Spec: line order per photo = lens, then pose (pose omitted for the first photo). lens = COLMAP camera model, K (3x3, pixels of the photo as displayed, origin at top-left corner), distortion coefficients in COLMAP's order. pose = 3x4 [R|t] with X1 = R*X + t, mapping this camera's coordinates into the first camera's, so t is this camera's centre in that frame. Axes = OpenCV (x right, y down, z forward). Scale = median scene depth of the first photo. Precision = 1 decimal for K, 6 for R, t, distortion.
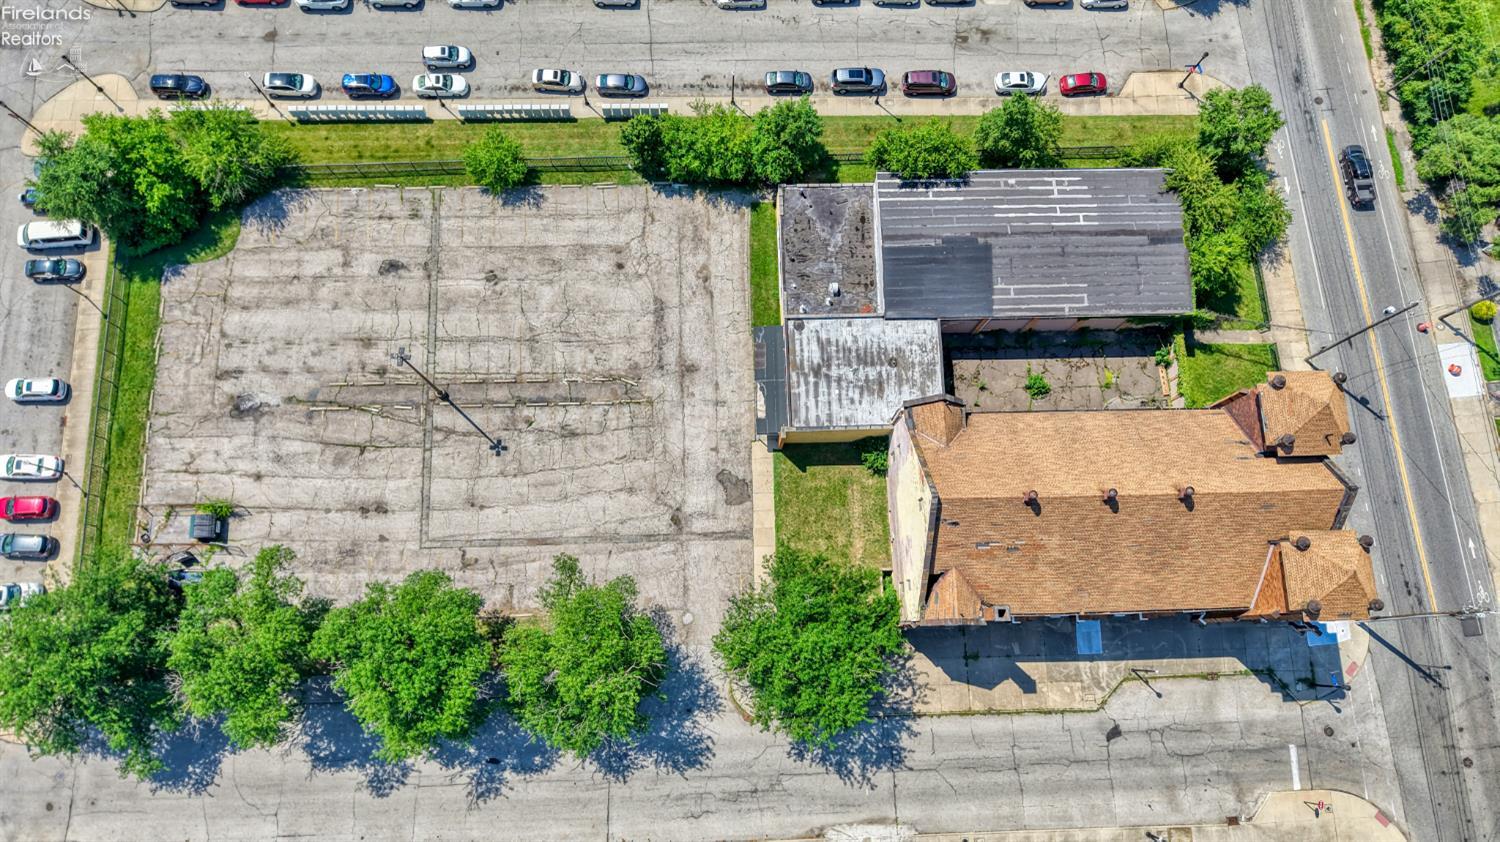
lens RADIAL K [[1001.6, 0, 749.5], [0, 1001.6, 433.4], [0, 0, 1]] dist [0.027849, -0.028831]
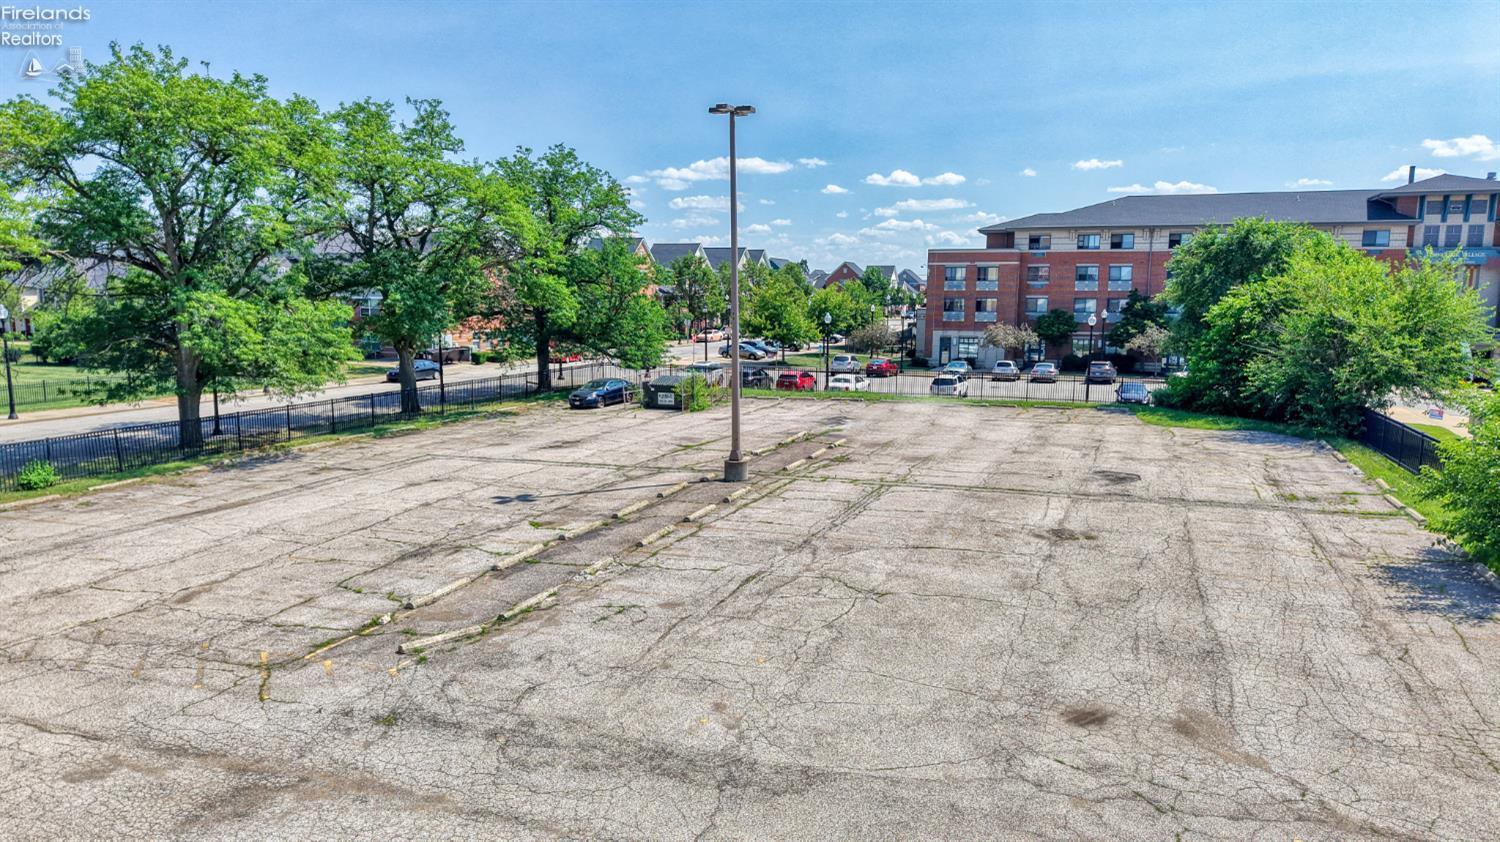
lens RADIAL K [[1001.6, 0, 748.5], [0, 1001.6, 423.3], [0, 0, 1]] dist [0.027849, -0.028831]
pose [[-0.384092, 0.087995, -0.919092, 0.039810], [-0.905561, 0.158260, 0.393590, -0.199276], [0.180090, 0.983469, 0.018899, 0.986894]]
